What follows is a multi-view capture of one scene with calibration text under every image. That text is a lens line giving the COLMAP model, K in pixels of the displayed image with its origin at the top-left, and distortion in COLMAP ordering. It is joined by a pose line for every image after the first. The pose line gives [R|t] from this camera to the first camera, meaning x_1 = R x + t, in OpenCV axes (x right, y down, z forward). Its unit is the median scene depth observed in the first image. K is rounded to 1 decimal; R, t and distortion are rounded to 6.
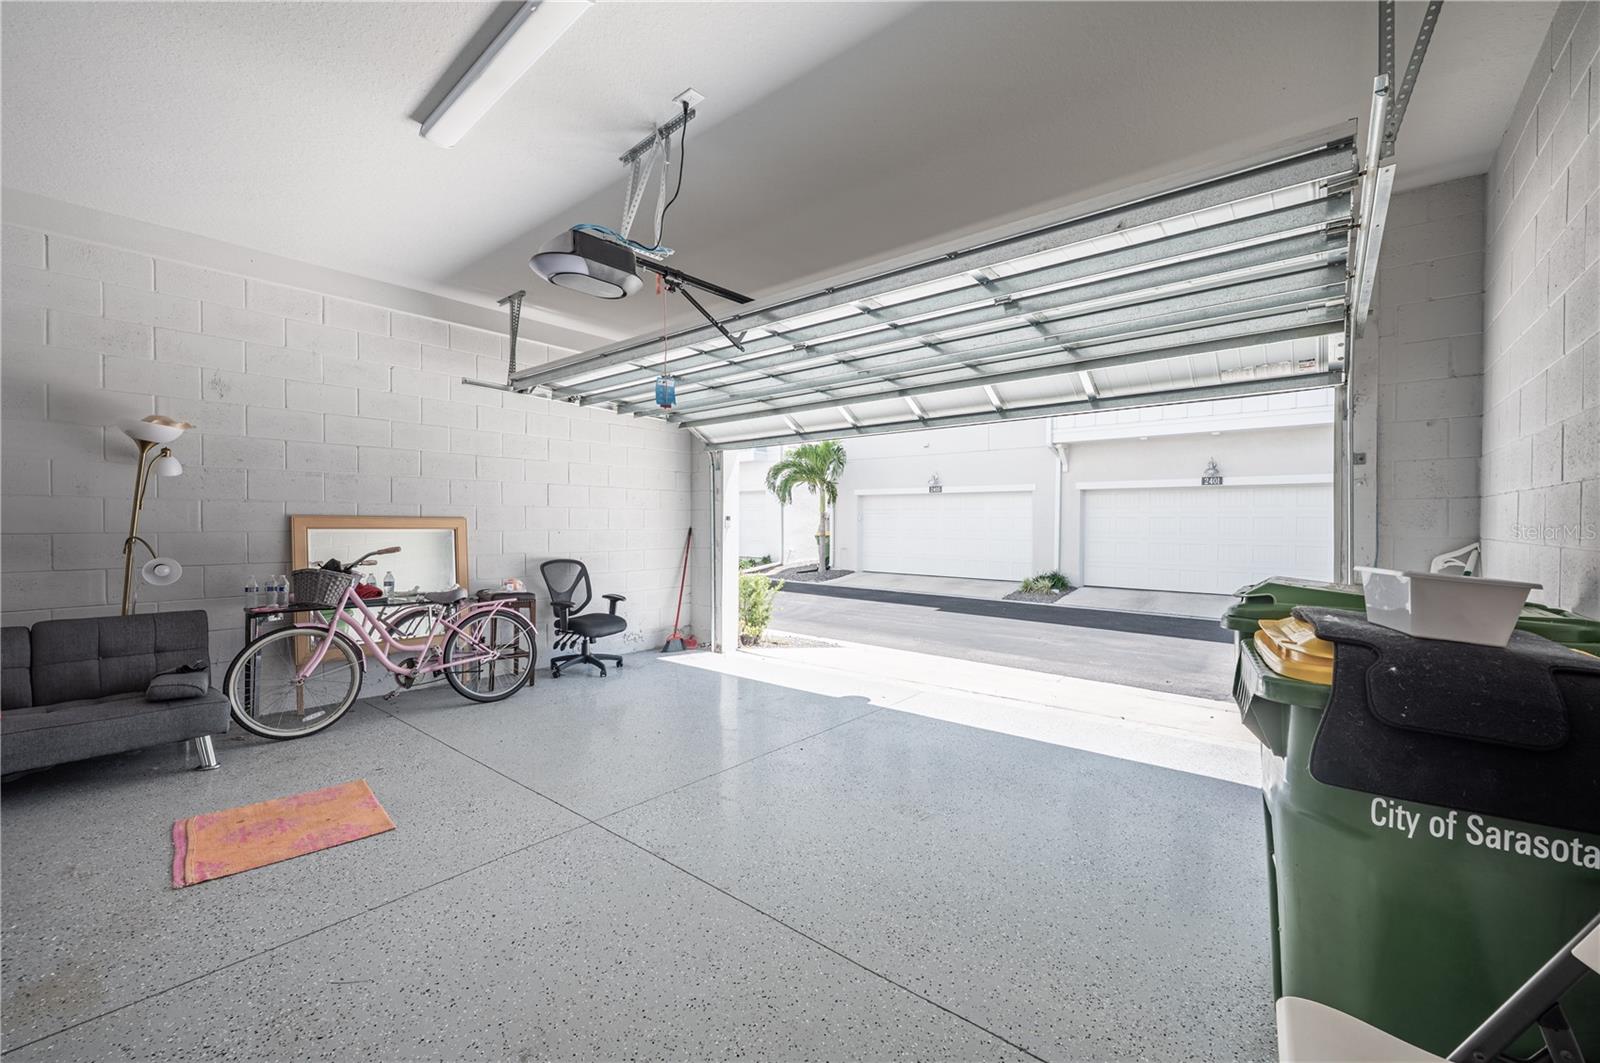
lens RADIAL K [[638.1, 0, 809.3], [0, 638.1, 533.1], [0, 0, 1]] dist [-0.000381, -0.000305]
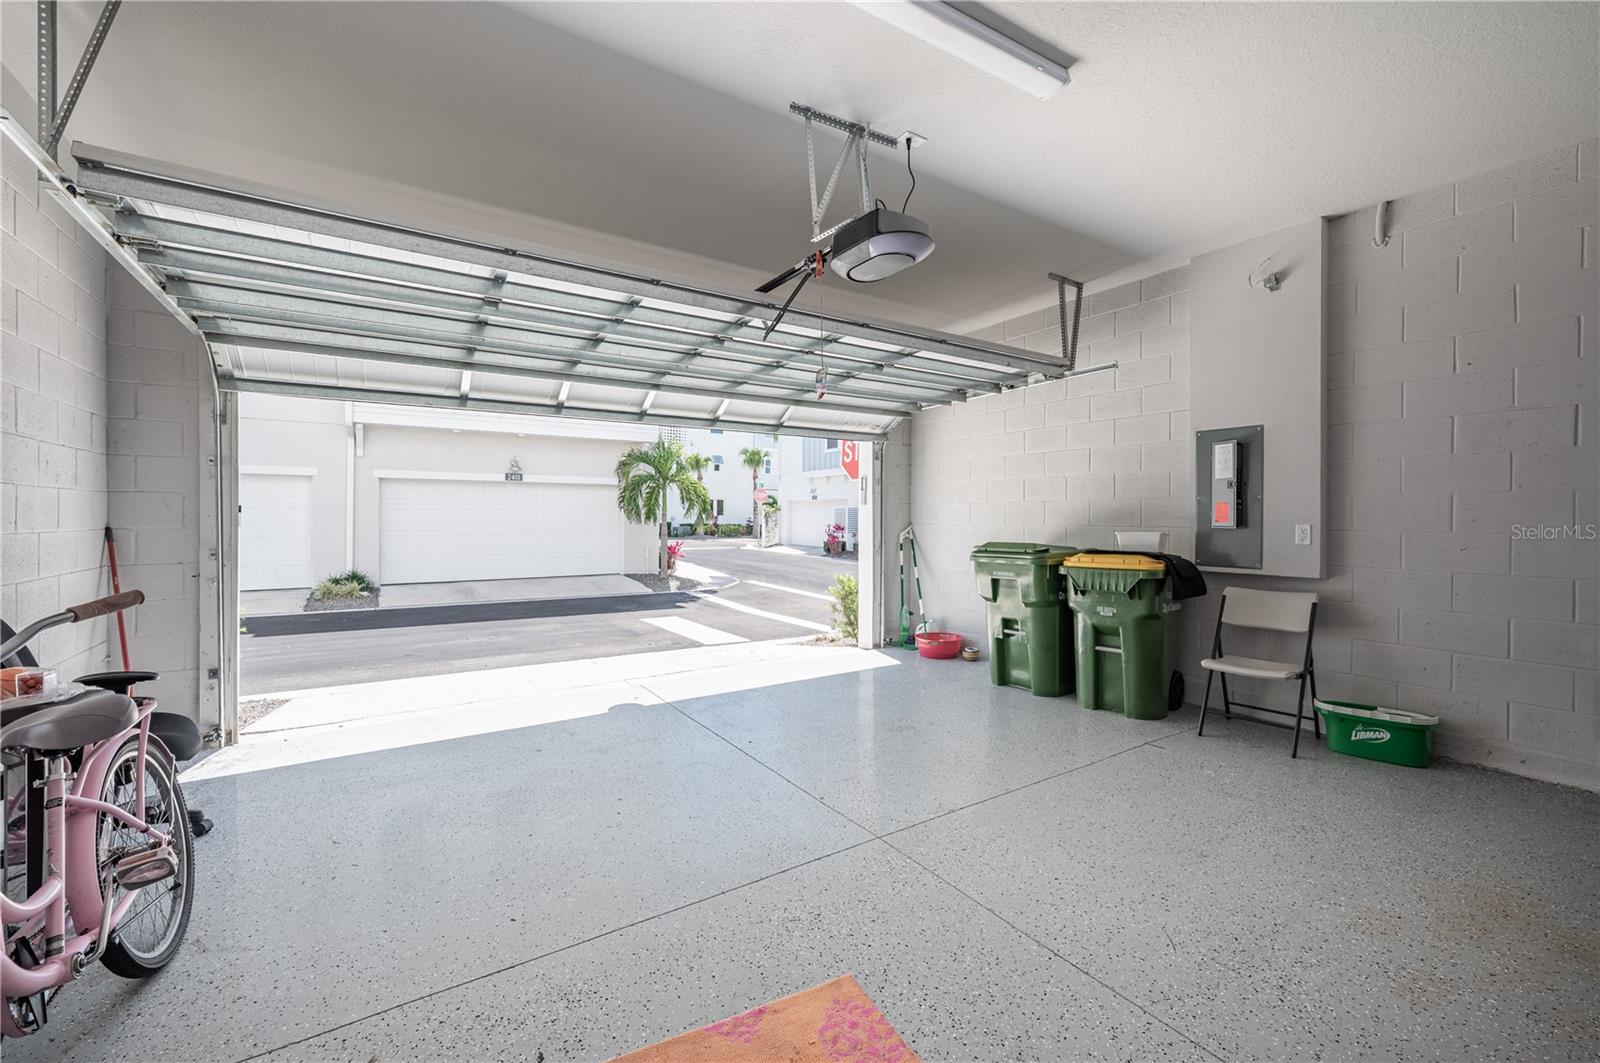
lens RADIAL K [[638.1, 0, 807.7], [0, 638.1, 517.6], [0, 0, 1]] dist [-0.000381, -0.000305]
pose [[0.306576, -0.004963, 0.951833, -0.437771], [0.015043, 0.999887, 0.000369, -0.006520], [-0.951727, 0.014205, 0.306616, 0.279805]]
